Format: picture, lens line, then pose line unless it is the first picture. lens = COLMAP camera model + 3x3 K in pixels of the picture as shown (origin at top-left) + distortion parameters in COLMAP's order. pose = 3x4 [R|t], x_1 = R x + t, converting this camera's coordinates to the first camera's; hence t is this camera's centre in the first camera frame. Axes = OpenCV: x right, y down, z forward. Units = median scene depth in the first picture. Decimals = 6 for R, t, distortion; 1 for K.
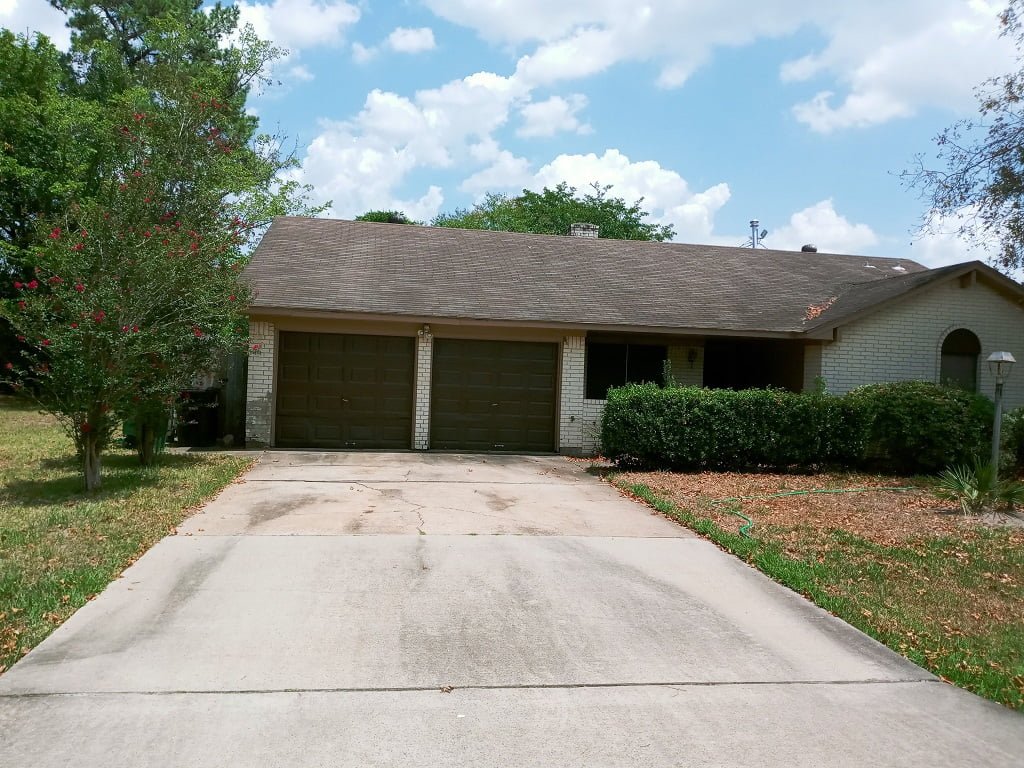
lens RADIAL K [[820.1, 0, 512.0], [0, 820.1, 384.0], [0, 0, 1]] dist [0.082828, -0.212603]
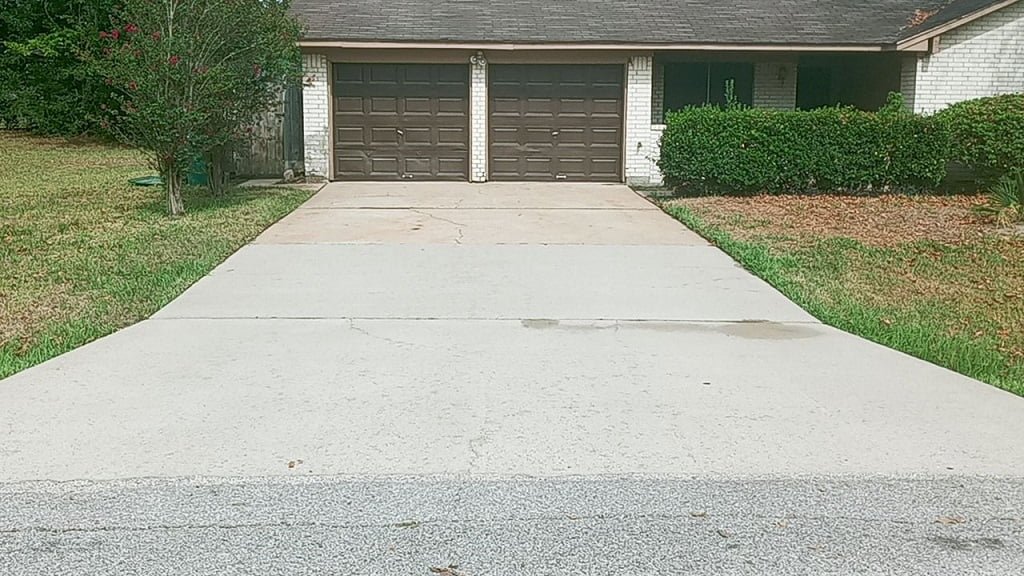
lens RADIAL K [[1050.0, 0, 512.0], [0, 1050.0, 288.0], [0, 0, 1]] dist [0.008006, -0.004140]
pose [[0.992970, -0.009545, -0.117978, 0.076819], [0.028637, 0.986504, 0.161214, 0.004856], [0.114847, -0.163459, 0.979843, -0.247326]]
